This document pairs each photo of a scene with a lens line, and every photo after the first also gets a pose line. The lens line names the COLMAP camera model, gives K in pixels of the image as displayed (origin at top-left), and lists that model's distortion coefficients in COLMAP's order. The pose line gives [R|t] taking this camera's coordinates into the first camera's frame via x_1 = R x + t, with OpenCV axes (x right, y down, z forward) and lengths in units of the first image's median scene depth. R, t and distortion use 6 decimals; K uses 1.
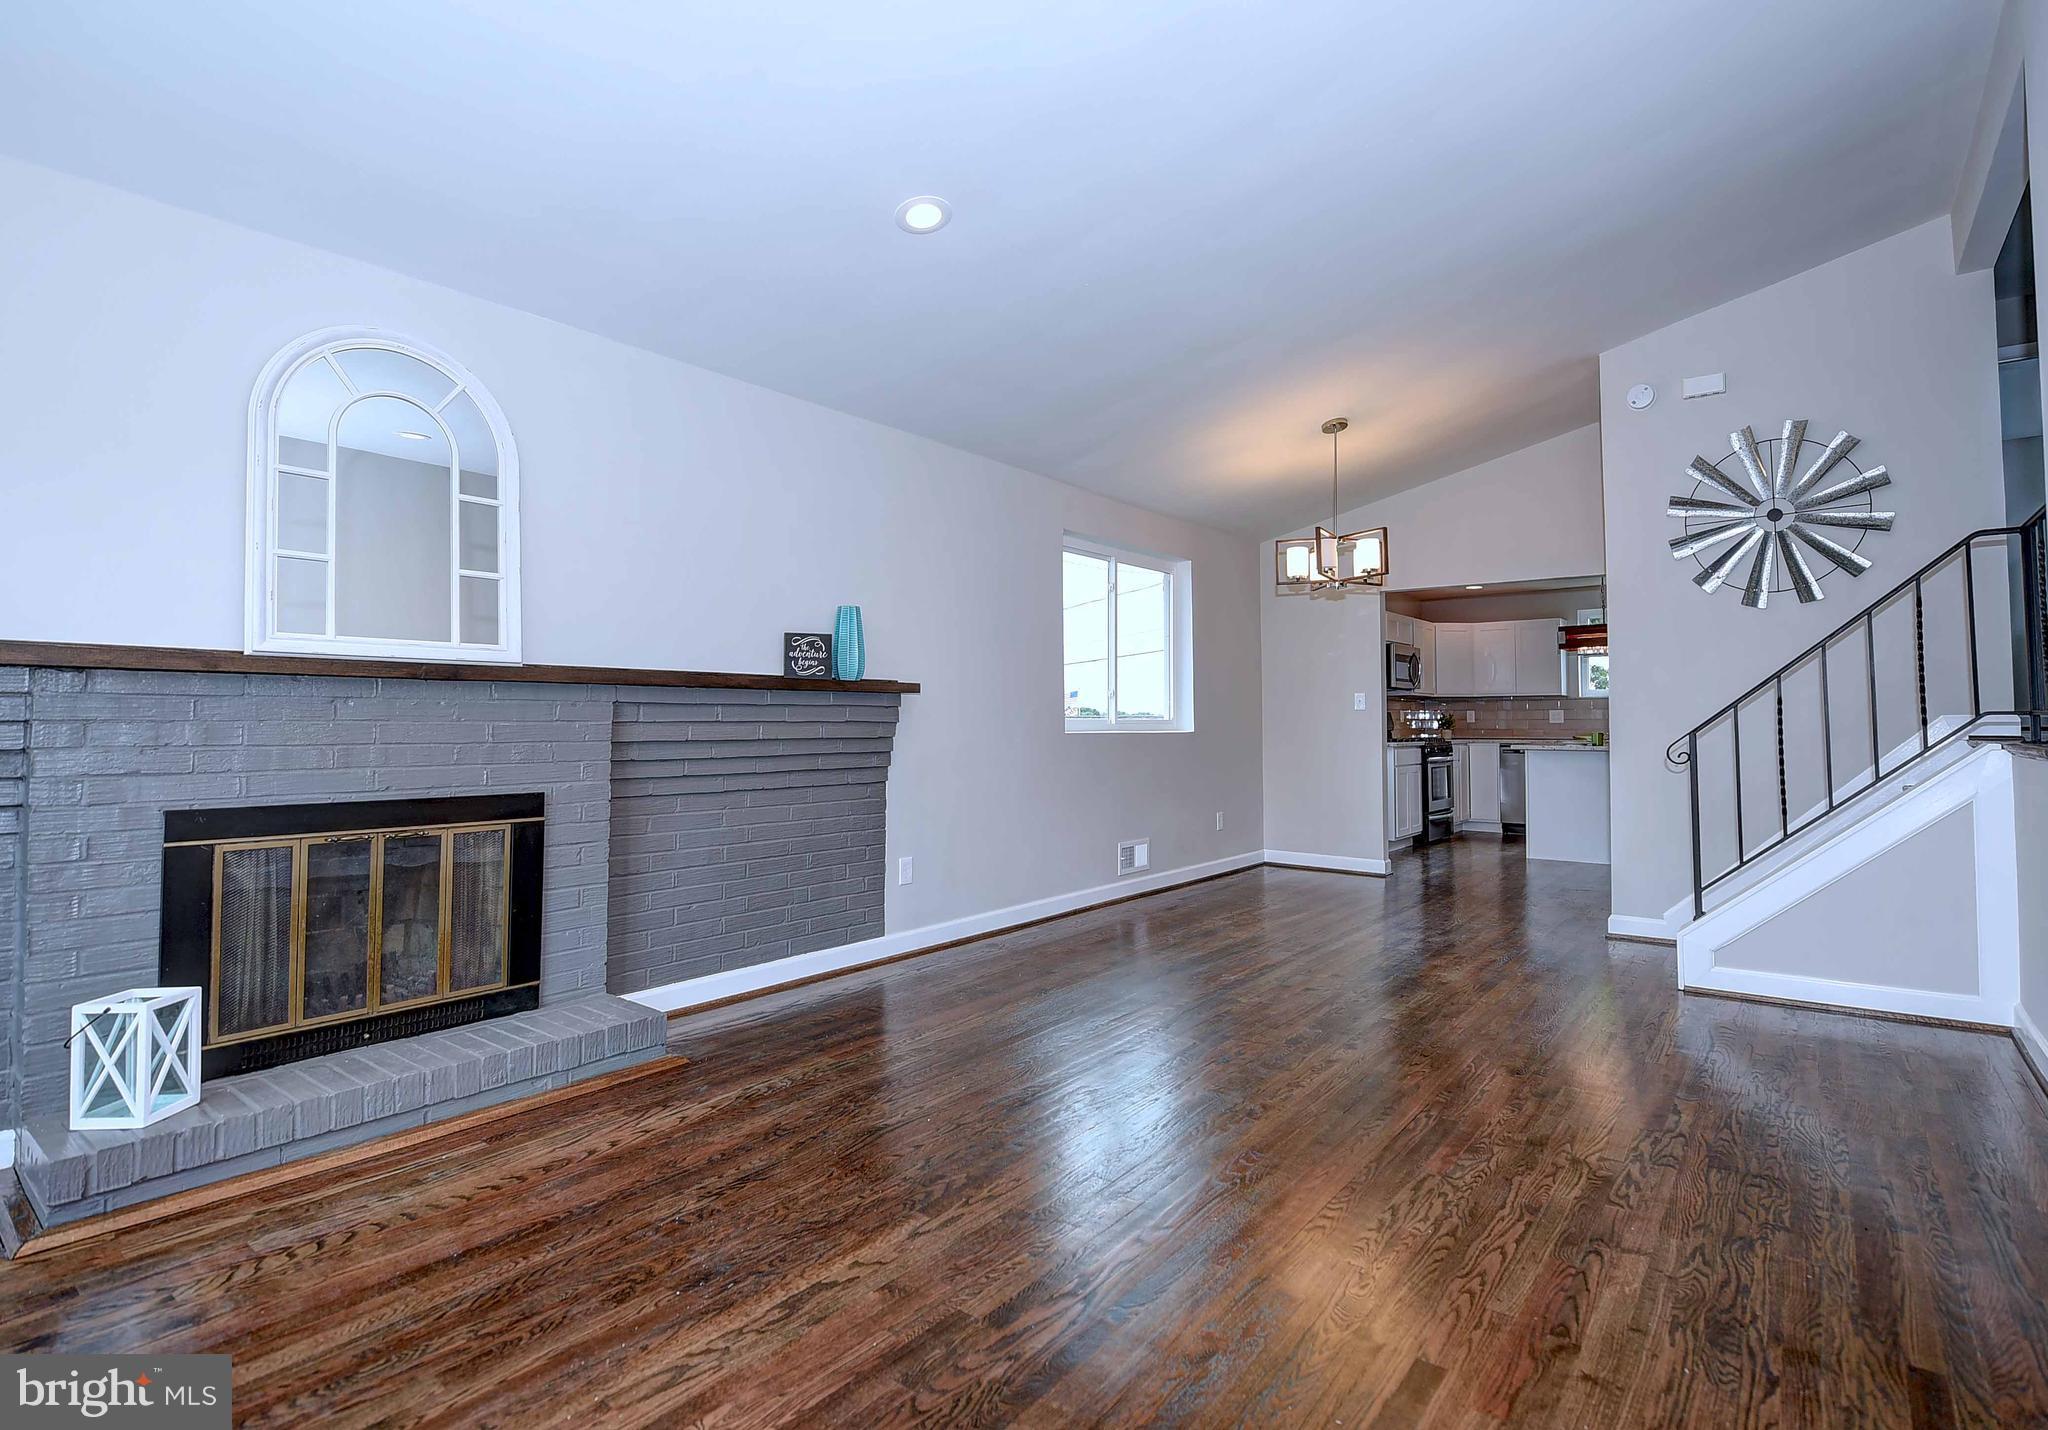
lens RADIAL K [[1000.4, 0, 1056.9], [0, 1000.4, 681.6], [0, 0, 1]] dist [-0.011300, -0.001042]
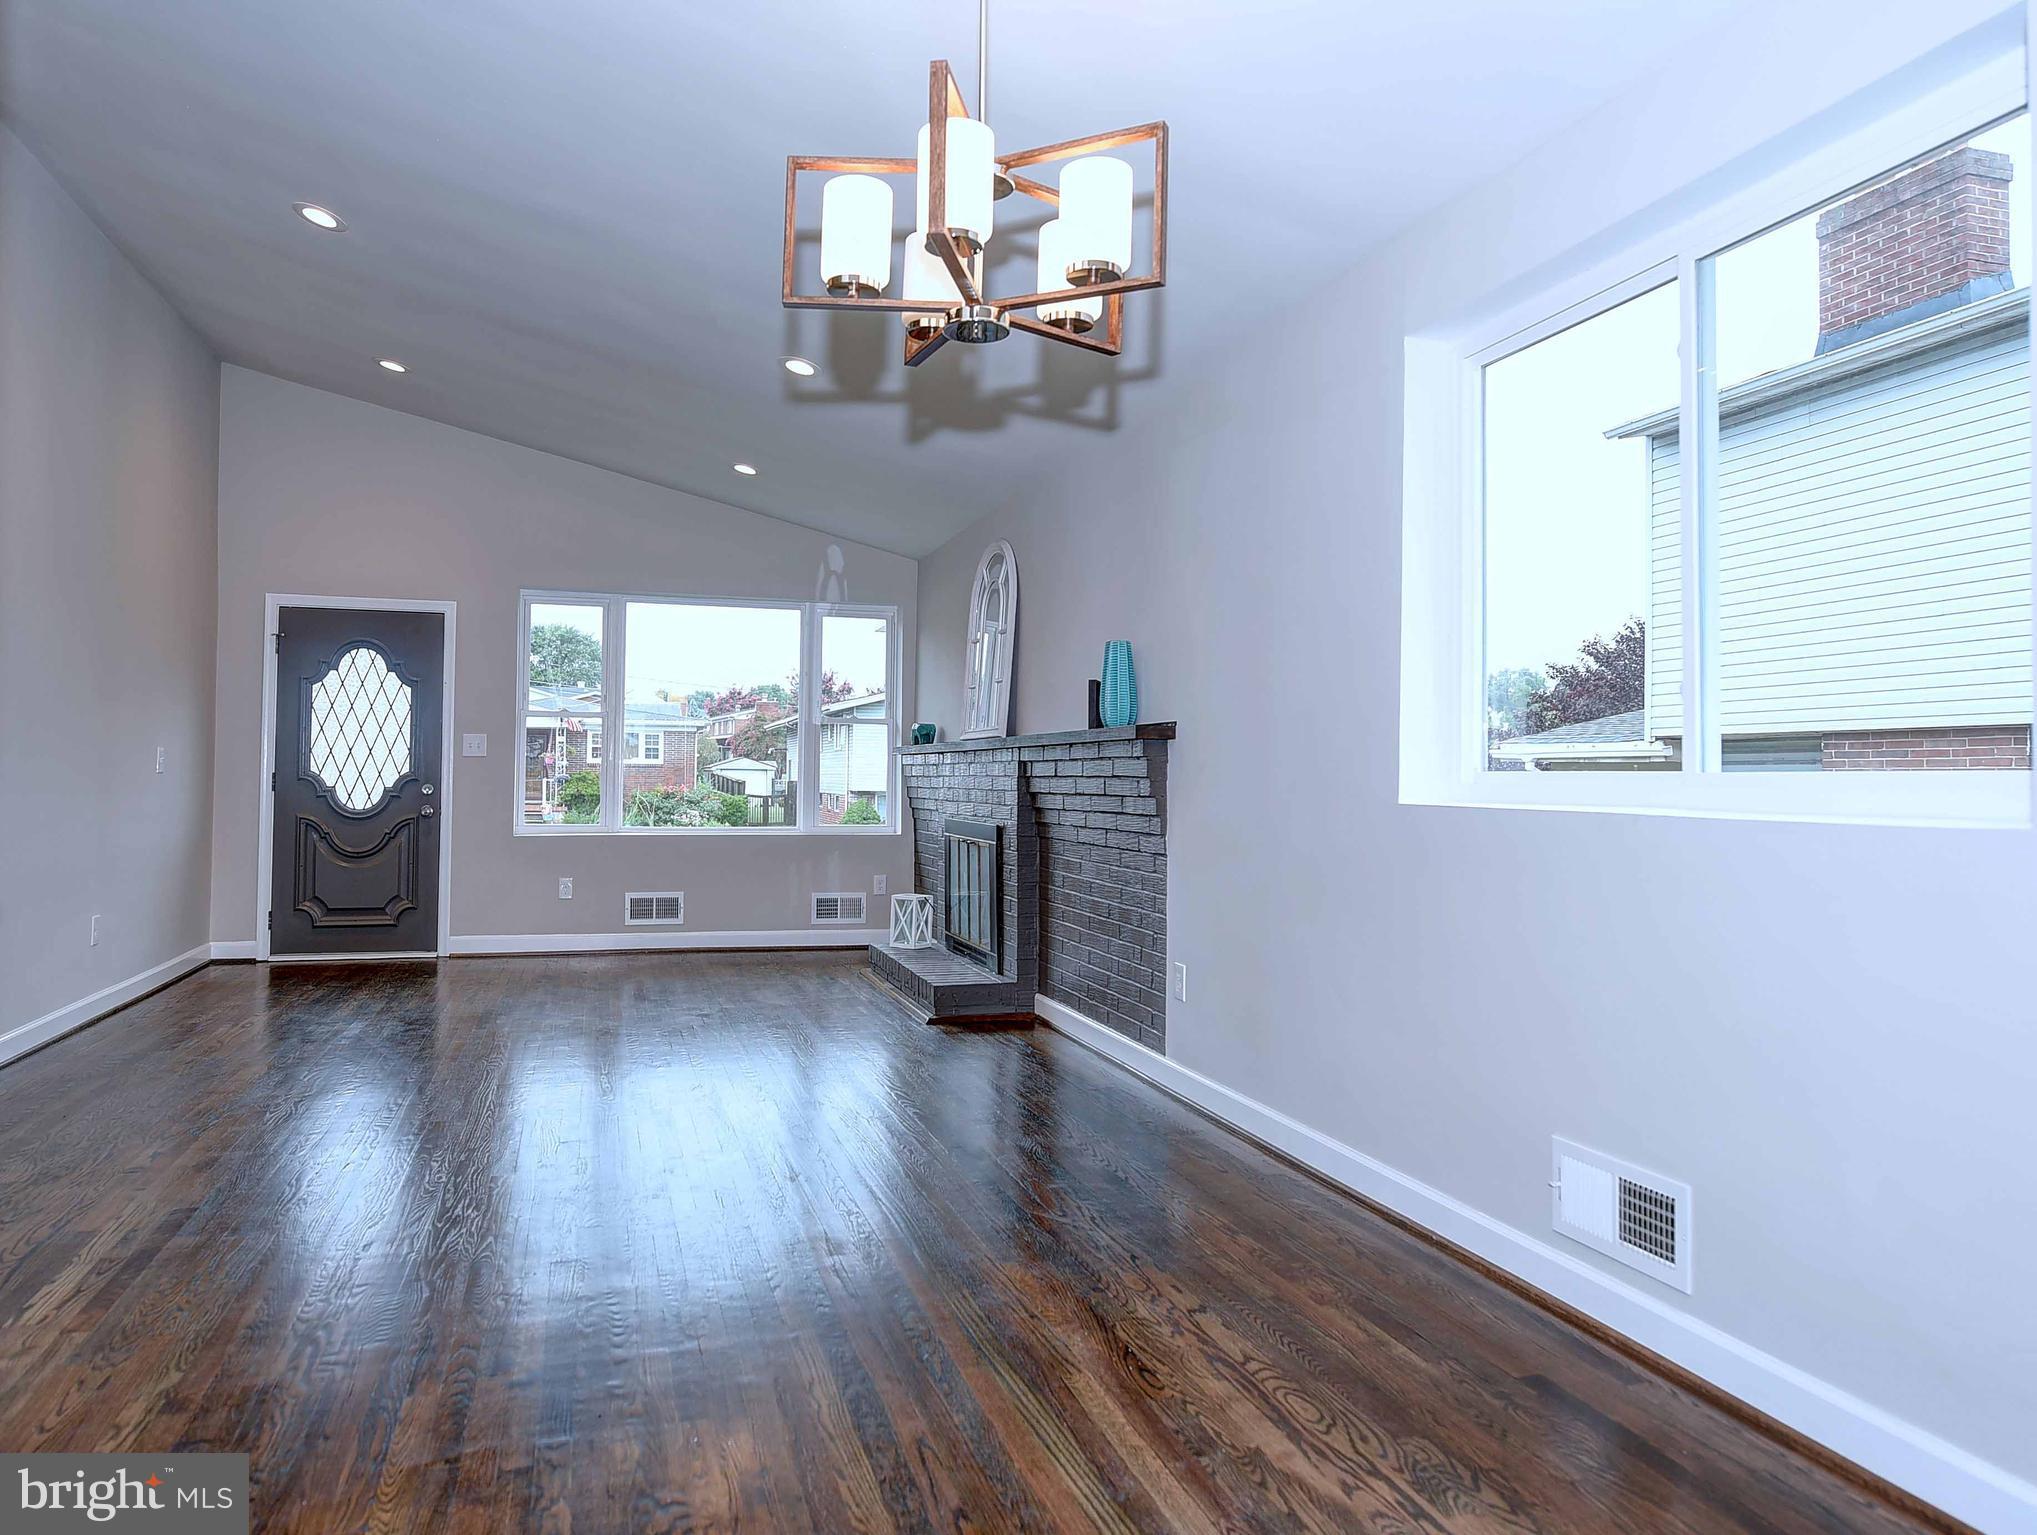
lens RADIAL K [[1269.4, 0, 959.6], [0, 1269.4, 747.9], [0, 0, 1]] dist [0.004057, 0.002504]
pose [[-0.594033, -0.022162, -0.804135, 0.753064], [0.025795, 0.998582, -0.046576, 0.062878], [0.804027, -0.048410, -0.592619, 1.549840]]
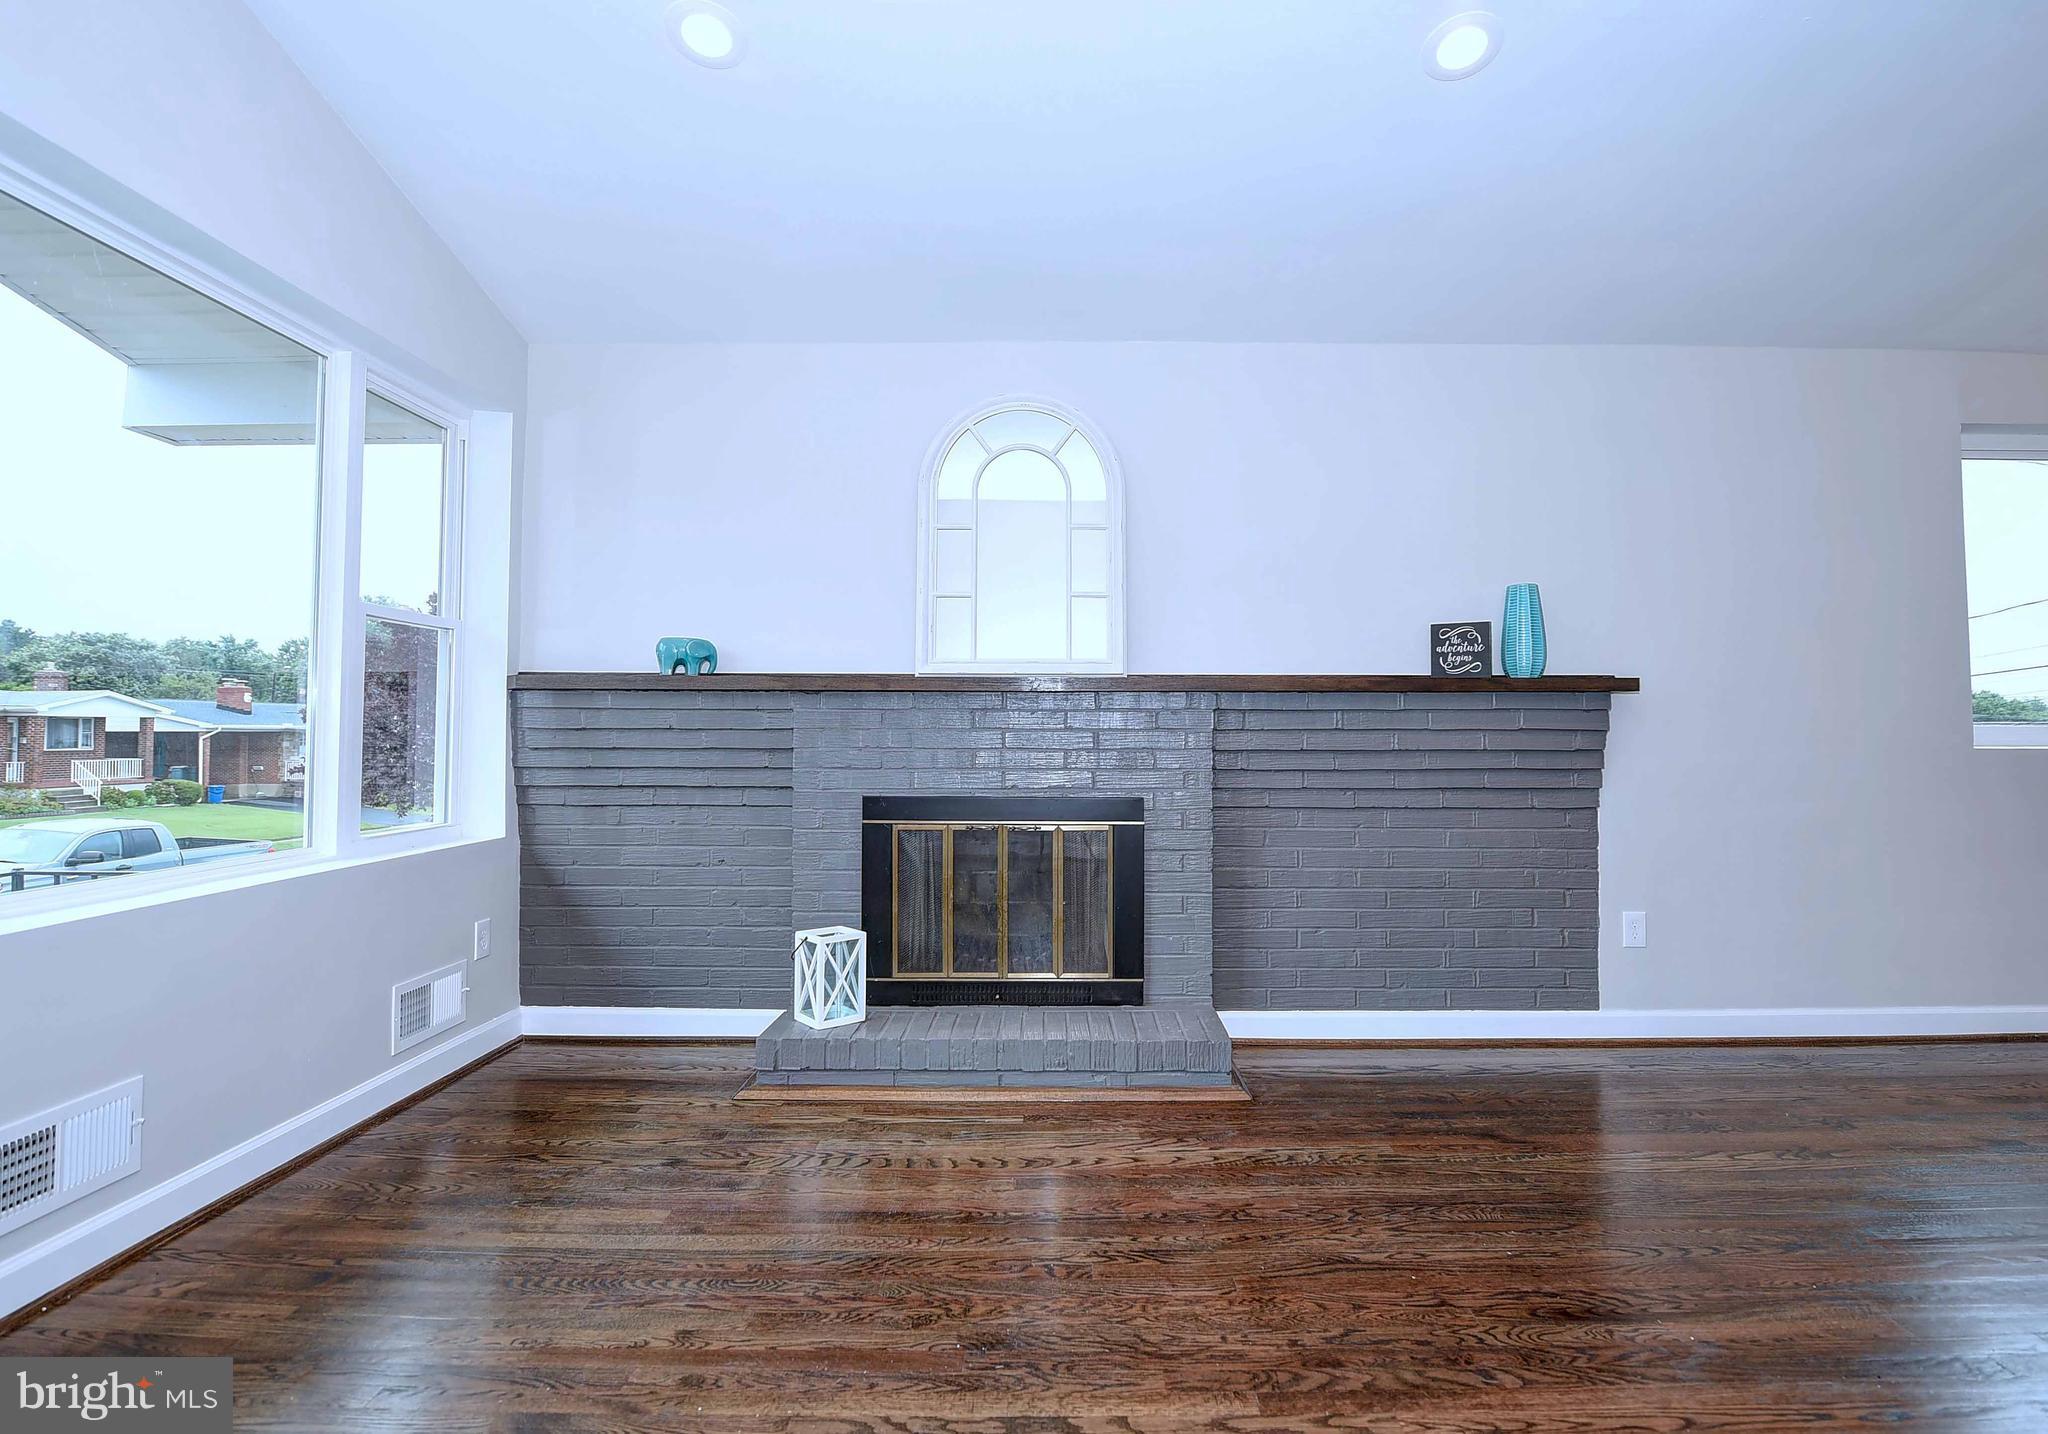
lens RADIAL K [[985.2, 0, 1056.7], [0, 985.2, 695.8], [0, 0, 1]] dist [-0.011052, -0.001660]
pose [[0.613790, -0.024247, -0.789097, 0.181635], [0.030211, 0.999518, -0.007214, 0.007738], [0.788891, -0.019411, 0.614226, 0.230287]]
